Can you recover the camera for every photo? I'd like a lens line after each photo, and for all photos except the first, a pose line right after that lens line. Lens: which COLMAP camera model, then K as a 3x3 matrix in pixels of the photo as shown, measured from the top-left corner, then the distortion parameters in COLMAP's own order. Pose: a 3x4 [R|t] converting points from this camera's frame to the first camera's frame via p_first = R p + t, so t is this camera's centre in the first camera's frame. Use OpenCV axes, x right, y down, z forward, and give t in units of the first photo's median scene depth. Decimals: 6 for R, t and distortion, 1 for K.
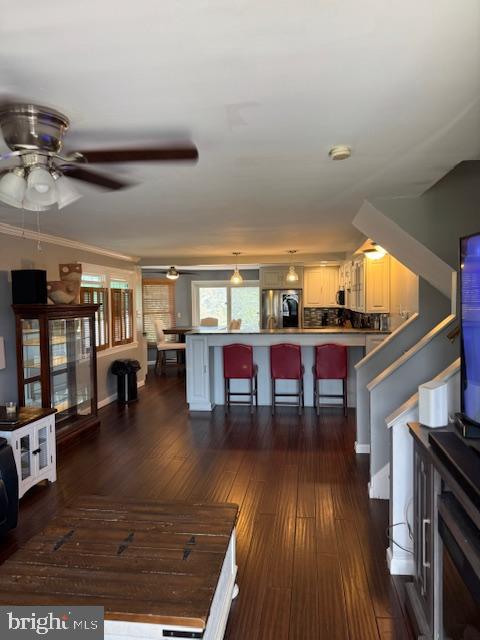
lens RADIAL K [[446.8, 0, 240.0], [0, 446.8, 320.0], [0, 0, 1]] dist [0.101166, -0.147650]
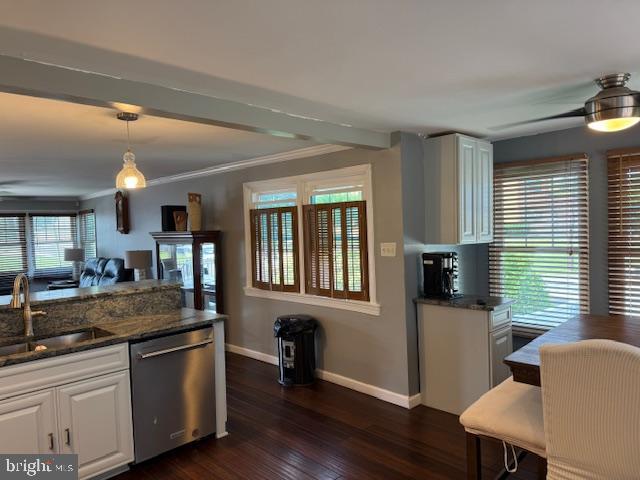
lens RADIAL K [[446.8, 0, 320.0], [0, 446.8, 240.0], [0, 0, 1]] dist [0.101166, -0.147650]
pose [[-0.591827, 0.053570, -0.804283, 0.229333], [0.002817, 0.997921, 0.064395, -0.061131], [0.806060, 0.035845, -0.590747, 1.402102]]
